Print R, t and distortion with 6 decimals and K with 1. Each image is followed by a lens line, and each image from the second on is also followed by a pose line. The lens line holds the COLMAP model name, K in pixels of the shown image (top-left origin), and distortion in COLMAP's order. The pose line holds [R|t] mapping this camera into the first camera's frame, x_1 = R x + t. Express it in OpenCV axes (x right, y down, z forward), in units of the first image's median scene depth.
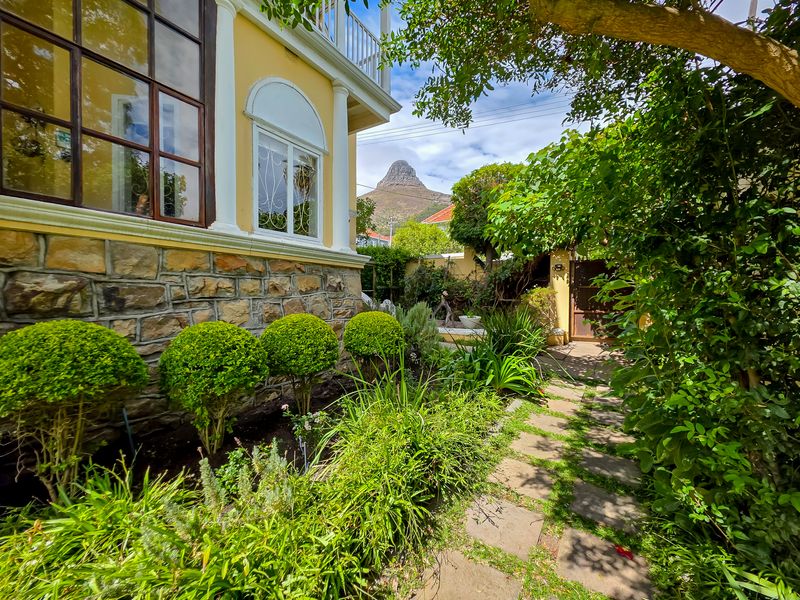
lens RADIAL K [[335.3, 0, 400.0], [0, 335.3, 300.0], [0, 0, 1]] dist [-0.003030, -0.000585]
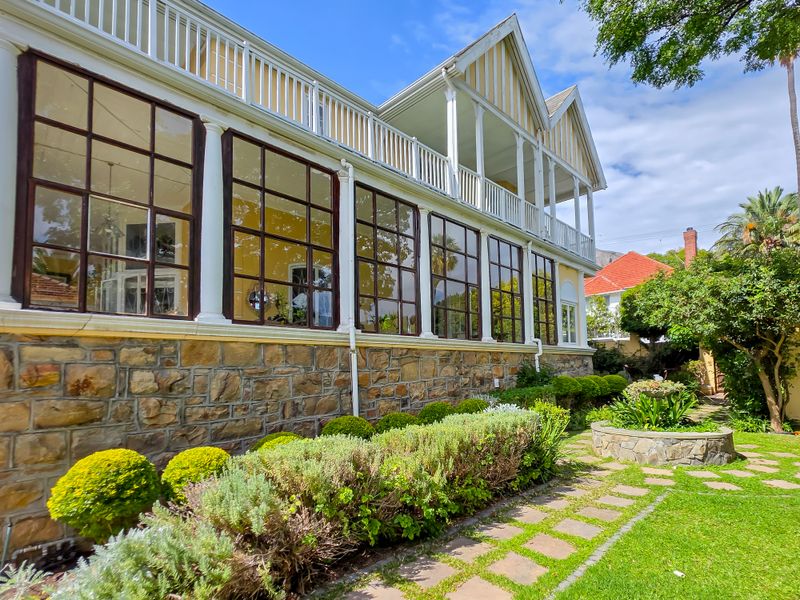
lens RADIAL K [[400.3, 0, 398.6], [0, 400.3, 349.5], [0, 0, 1]] dist [0.000661, -0.000009]
pose [[0.972630, -0.042895, -0.228364, -0.959619], [0.026698, 0.996934, -0.073549, 0.025580], [0.230819, 0.065439, 0.970794, -2.224408]]
